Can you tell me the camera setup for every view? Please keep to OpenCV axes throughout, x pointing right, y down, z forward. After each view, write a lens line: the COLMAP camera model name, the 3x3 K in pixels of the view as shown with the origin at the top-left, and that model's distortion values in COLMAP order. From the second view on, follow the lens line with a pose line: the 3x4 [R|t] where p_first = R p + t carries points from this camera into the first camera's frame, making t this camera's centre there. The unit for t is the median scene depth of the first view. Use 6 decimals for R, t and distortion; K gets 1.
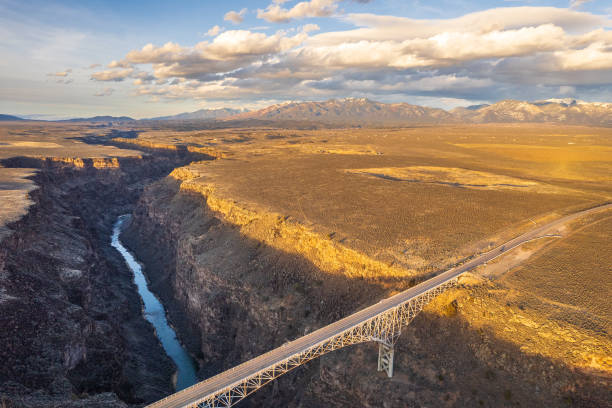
lens RADIAL K [[397.9, 0, 306.0], [0, 397.9, 204.0], [0, 0, 1]] dist [-0.082237, 0.071855]
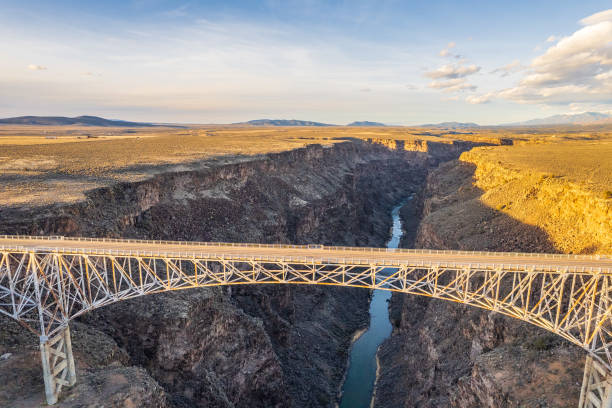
lens RADIAL K [[392.1, 0, 306.0], [0, 392.1, 204.0], [0, 0, 1]] dist [-0.083481, 0.073700]
pose [[0.679643, 0.128881, -0.722133, 0.079902], [-0.140207, 0.989118, 0.044574, 0.064479], [0.720019, 0.070954, 0.690317, 0.141571]]
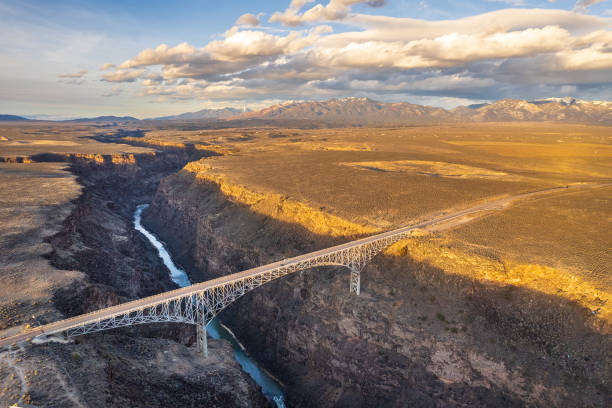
lens RADIAL K [[397.9, 0, 306.0], [0, 397.9, 204.0], [0, 0, 1]] dist [-0.082237, 0.071855]
pose [[0.999982, -0.001070, -0.005881, 0.009168], [0.001078, 0.999998, 0.001425, 0.030793], [0.005880, -0.001431, 0.999982, -0.140625]]
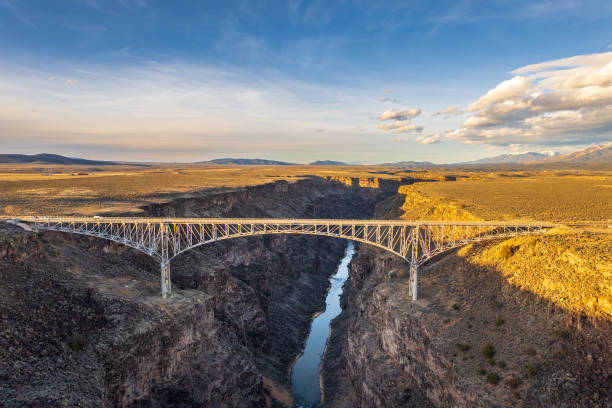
lens RADIAL K [[392.1, 0, 306.0], [0, 392.1, 204.0], [0, 0, 1]] dist [-0.083481, 0.073700]
pose [[0.745849, 0.053065, -0.663998, 0.194592], [-0.128143, 0.989633, -0.064850, 0.090388], [0.653673, 0.133455, 0.744917, 0.020059]]
